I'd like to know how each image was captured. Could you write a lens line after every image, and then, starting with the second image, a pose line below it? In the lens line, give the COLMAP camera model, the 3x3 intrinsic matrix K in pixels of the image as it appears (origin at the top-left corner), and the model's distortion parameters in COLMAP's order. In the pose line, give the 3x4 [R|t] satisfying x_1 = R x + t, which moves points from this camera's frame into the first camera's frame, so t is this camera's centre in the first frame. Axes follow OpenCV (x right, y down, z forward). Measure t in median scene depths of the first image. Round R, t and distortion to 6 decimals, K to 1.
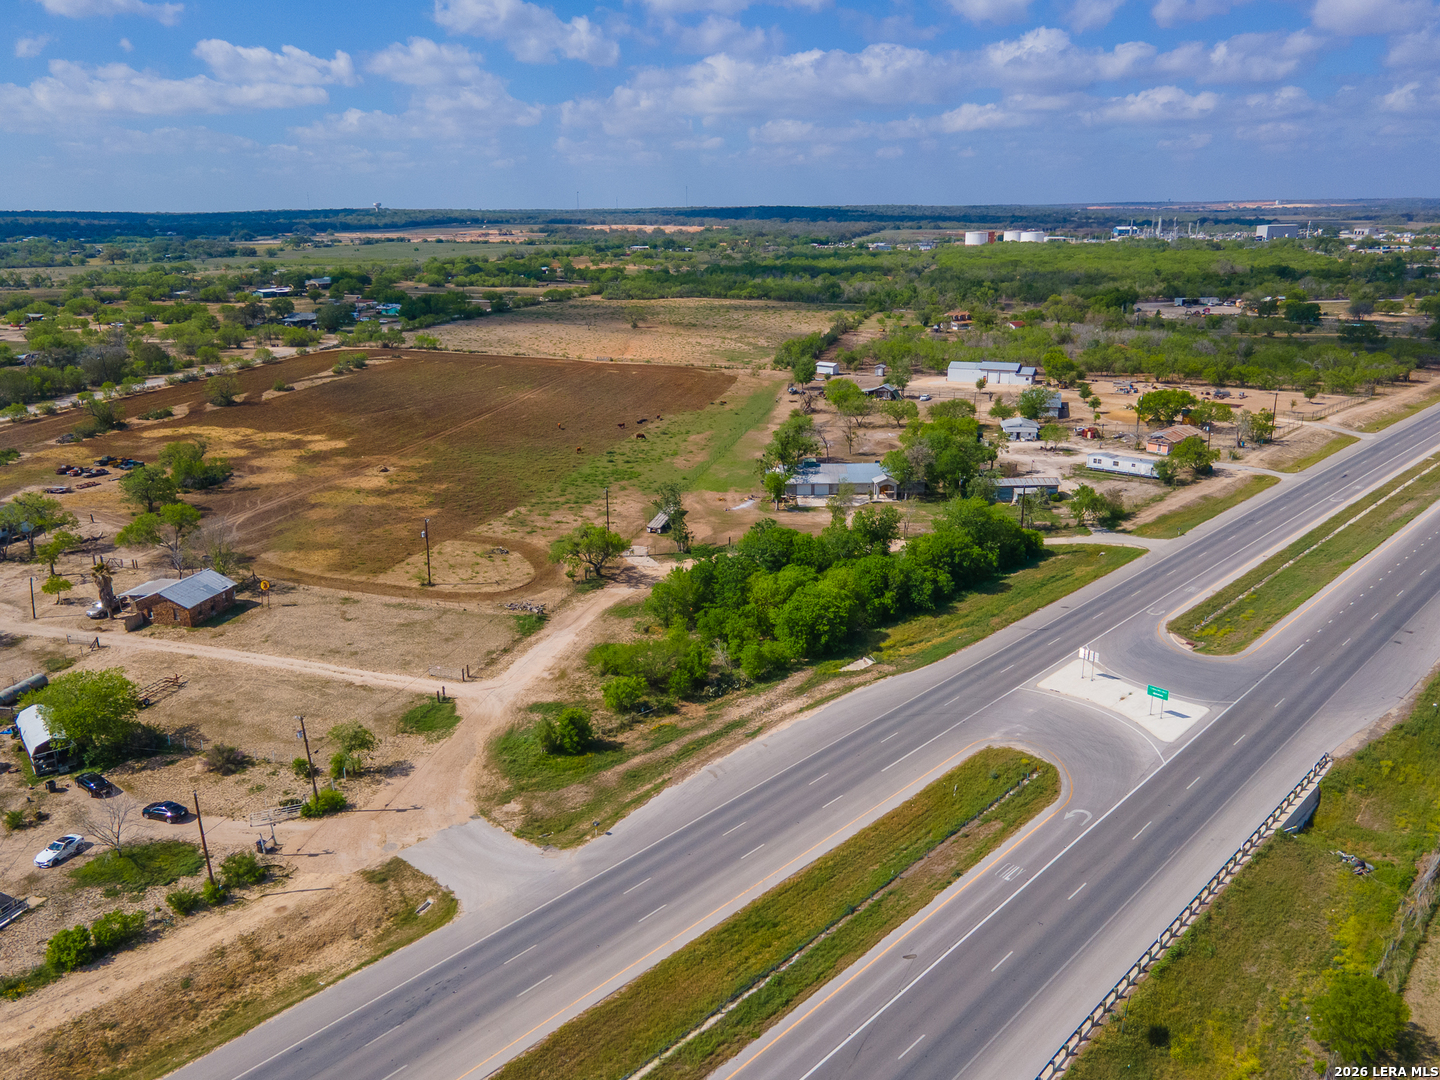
lens RADIAL K [[1104.8, 0, 721.0], [0, 1104.8, 534.9], [0, 0, 1]] dist [0.006822, 0.014598]
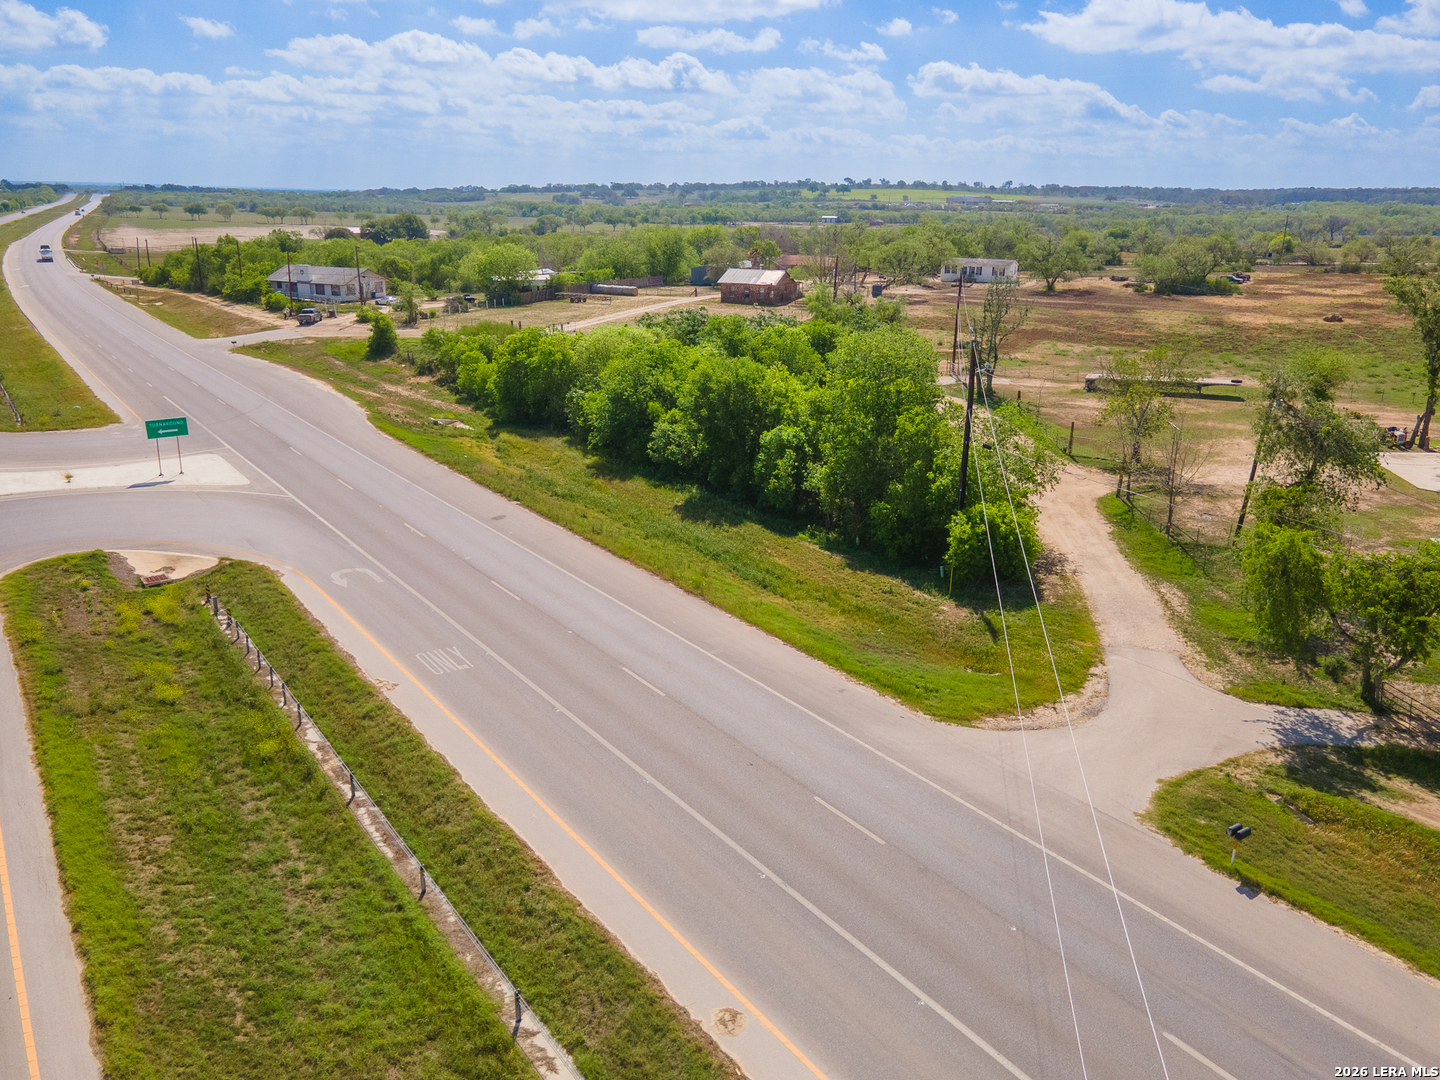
lens RADIAL K [[1087.2, 0, 721.7], [0, 1087.2, 559.1], [0, 0, 1]] dist [-0.007629, 0.060873]
pose [[-0.189880, 0.317886, -0.928921, 0.681722], [-0.291006, 0.885396, 0.362476, -0.092766], [0.937689, 0.339148, -0.075612, 1.123035]]
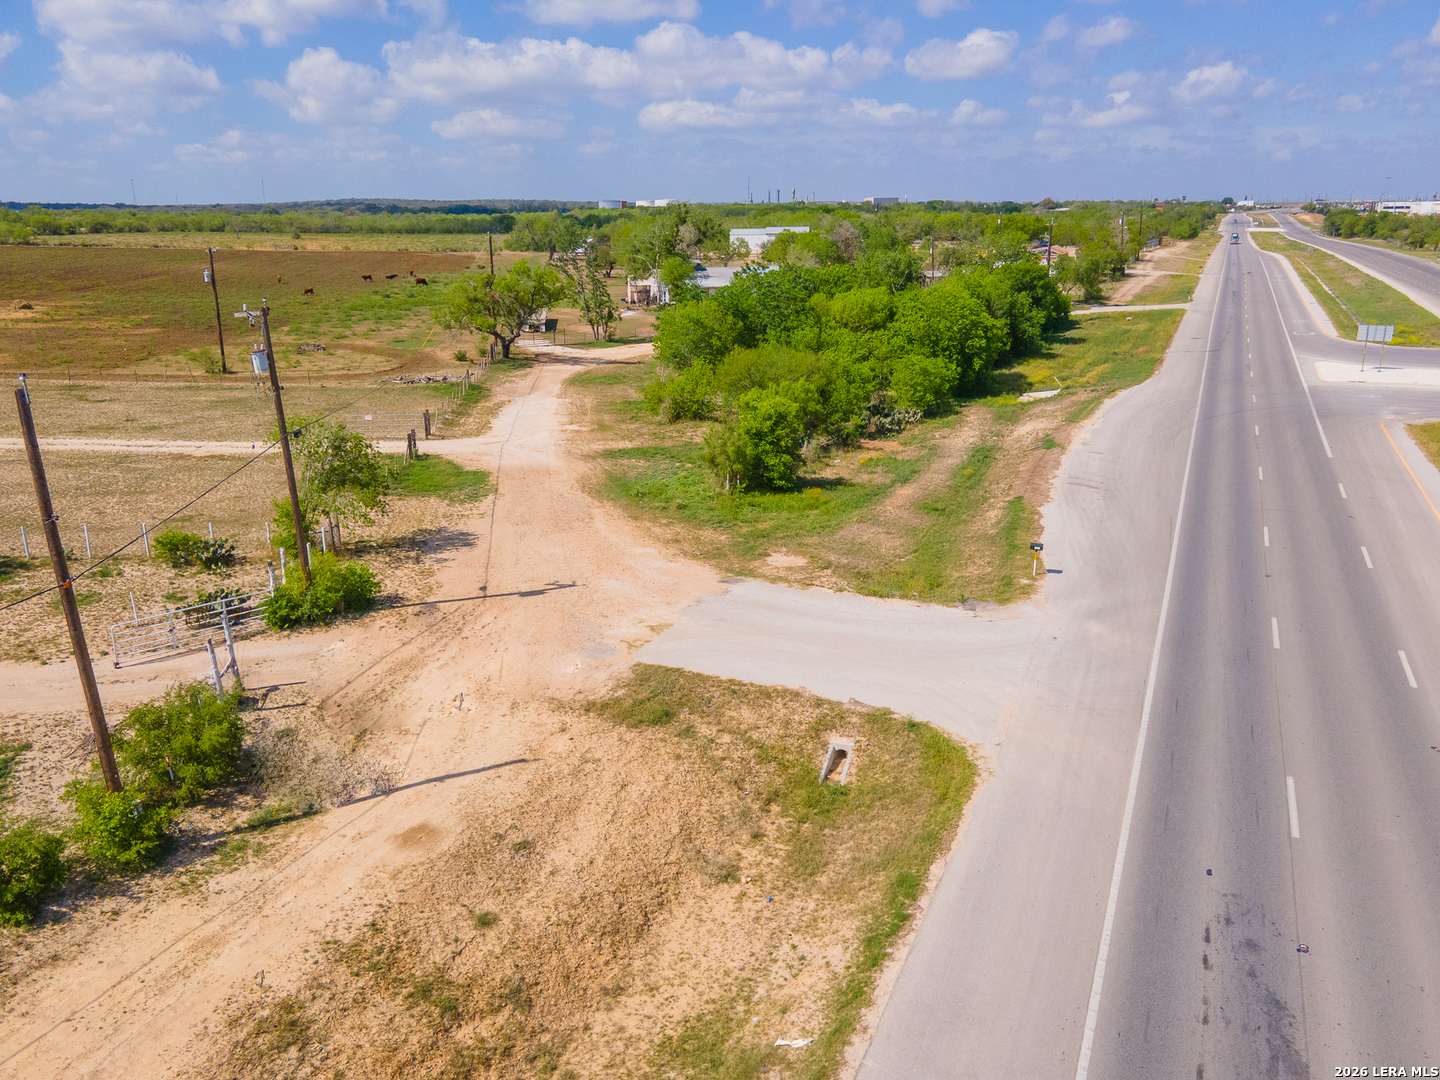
lens RADIAL K [[1115.6, 0, 723.2], [0, 1115.6, 539.2], [0, 0, 1]] dist [-0.012393, 0.006820]
pose [[0.937642, -0.099680, 0.333004, -0.238918], [0.101821, 0.994741, 0.011064, 0.157903], [-0.332356, 0.023532, 0.942860, 0.419241]]
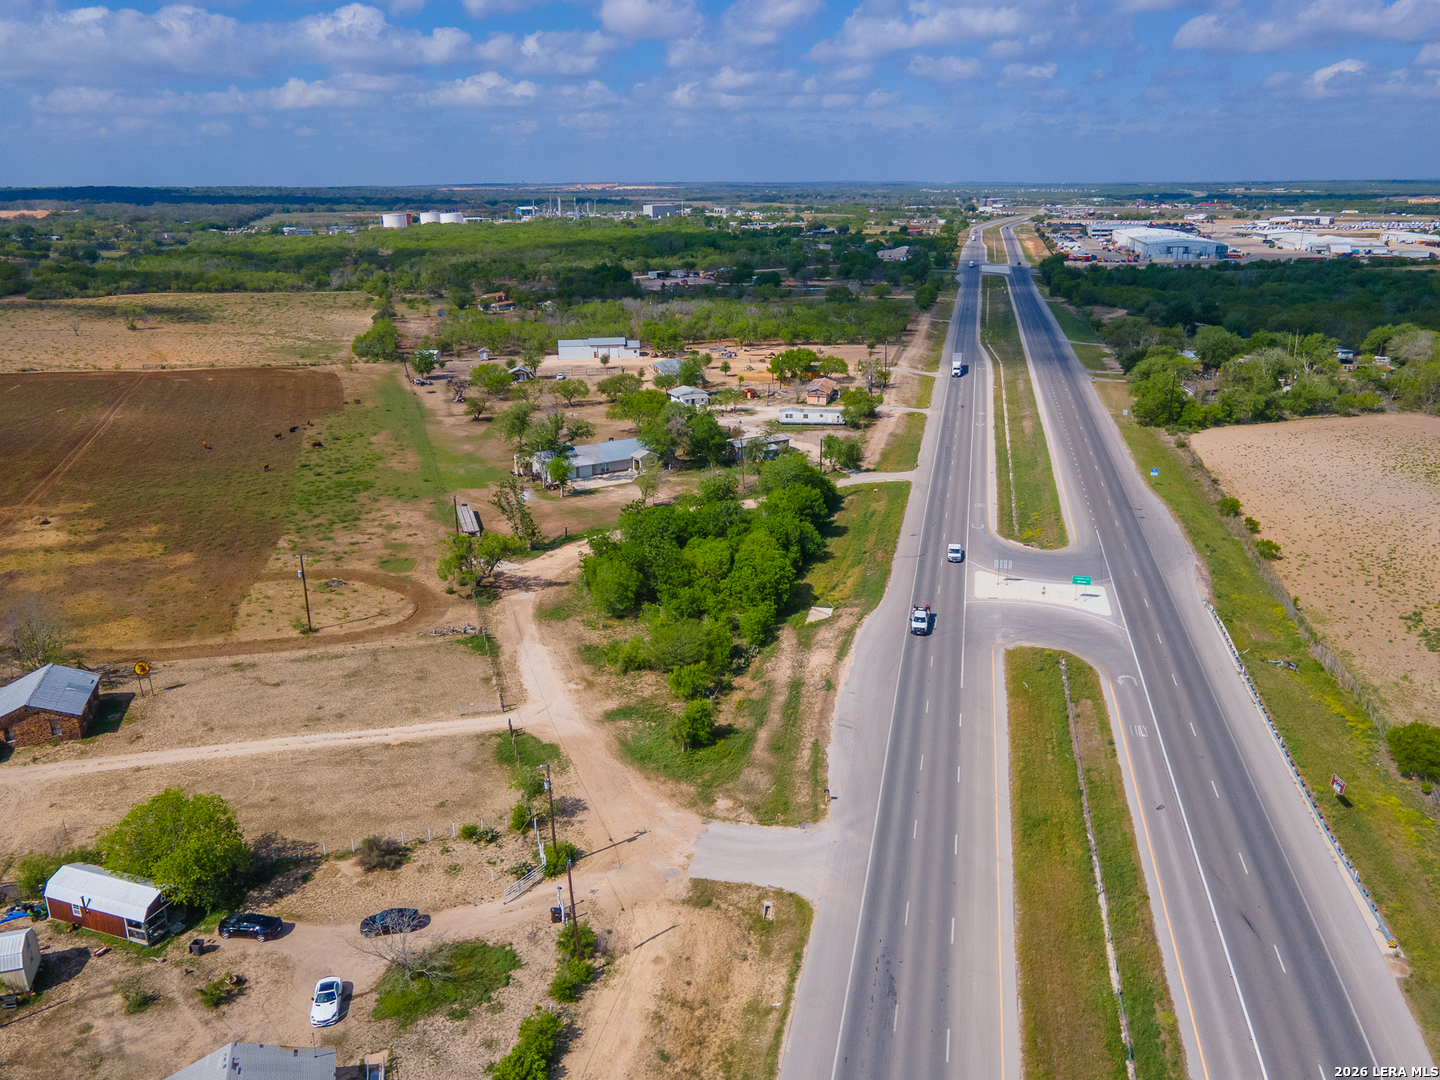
lens RADIAL K [[1109.3, 0, 729.5], [0, 1109.3, 537.0], [0, 0, 1]] dist [0.006173, 0.009430]
pose [[0.849713, -0.159888, 0.502419, -0.436775], [0.151946, 0.986742, 0.057039, -0.028316], [-0.504877, 0.027873, 0.862741, 0.100196]]
